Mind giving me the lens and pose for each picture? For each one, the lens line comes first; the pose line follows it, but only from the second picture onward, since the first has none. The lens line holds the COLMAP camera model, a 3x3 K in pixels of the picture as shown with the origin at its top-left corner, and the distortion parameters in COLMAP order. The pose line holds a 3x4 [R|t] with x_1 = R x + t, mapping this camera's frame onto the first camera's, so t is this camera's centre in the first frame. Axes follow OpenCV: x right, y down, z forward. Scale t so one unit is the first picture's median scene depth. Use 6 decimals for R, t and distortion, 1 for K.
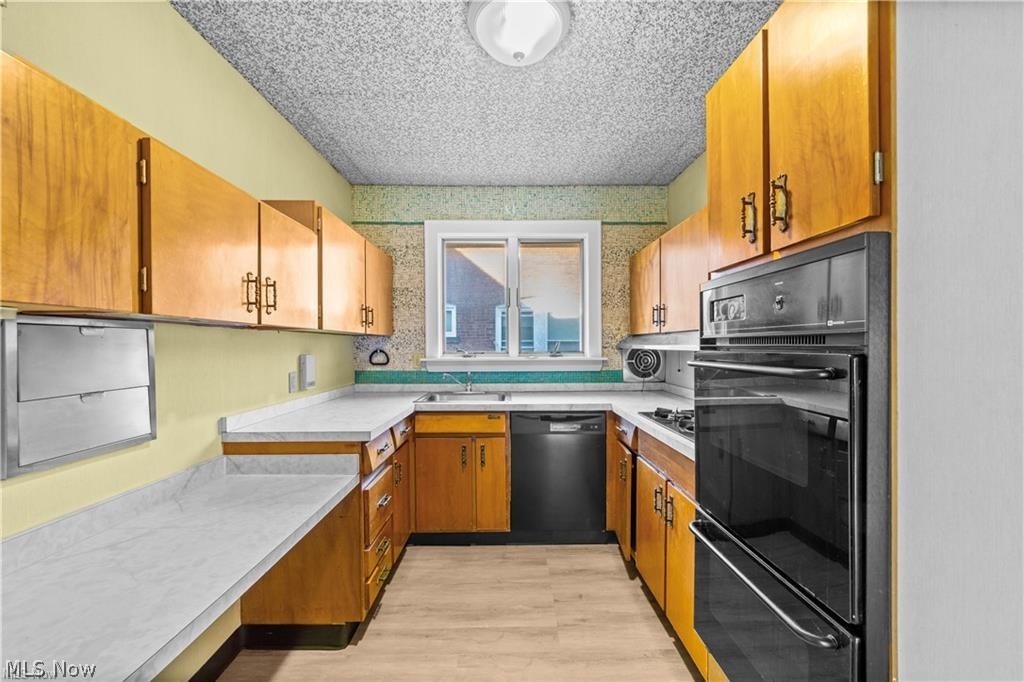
lens RADIAL K [[394.2, 0, 513.1], [0, 394.2, 345.2], [0, 0, 1]] dist [-0.001229, 0.000204]
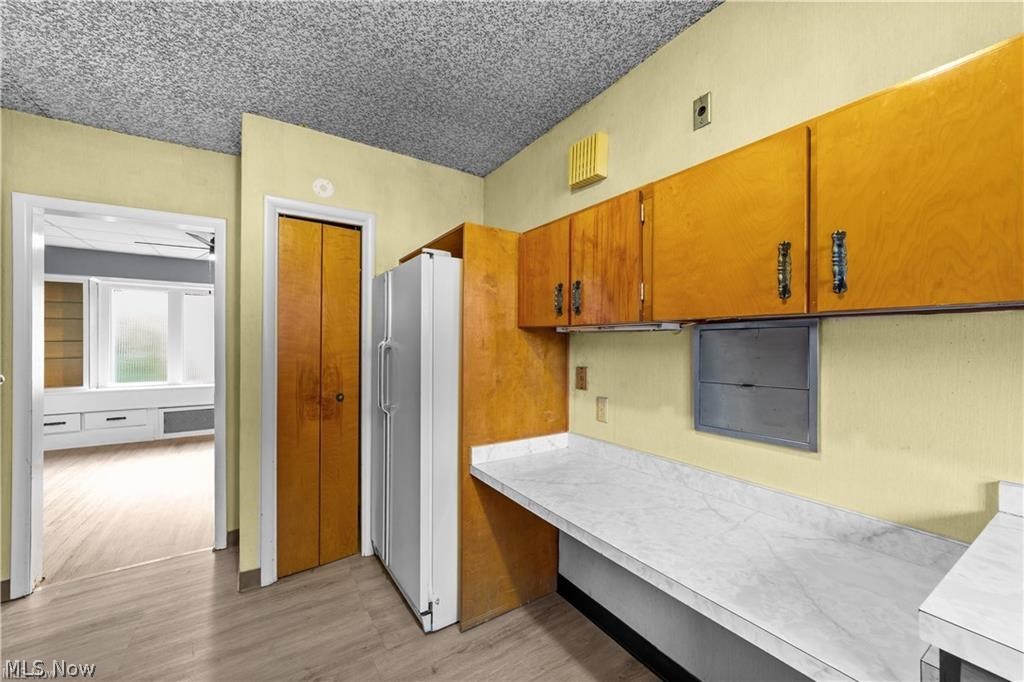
lens RADIAL K [[394.2, 0, 513.1], [0, 394.2, 345.2], [0, 0, 1]] dist [-0.001229, 0.000204]
pose [[-0.843061, 0.005671, -0.537788, 0.153586], [0.002151, 0.999972, 0.007173, -0.009291], [0.537814, 0.004890, -0.843050, 1.683153]]
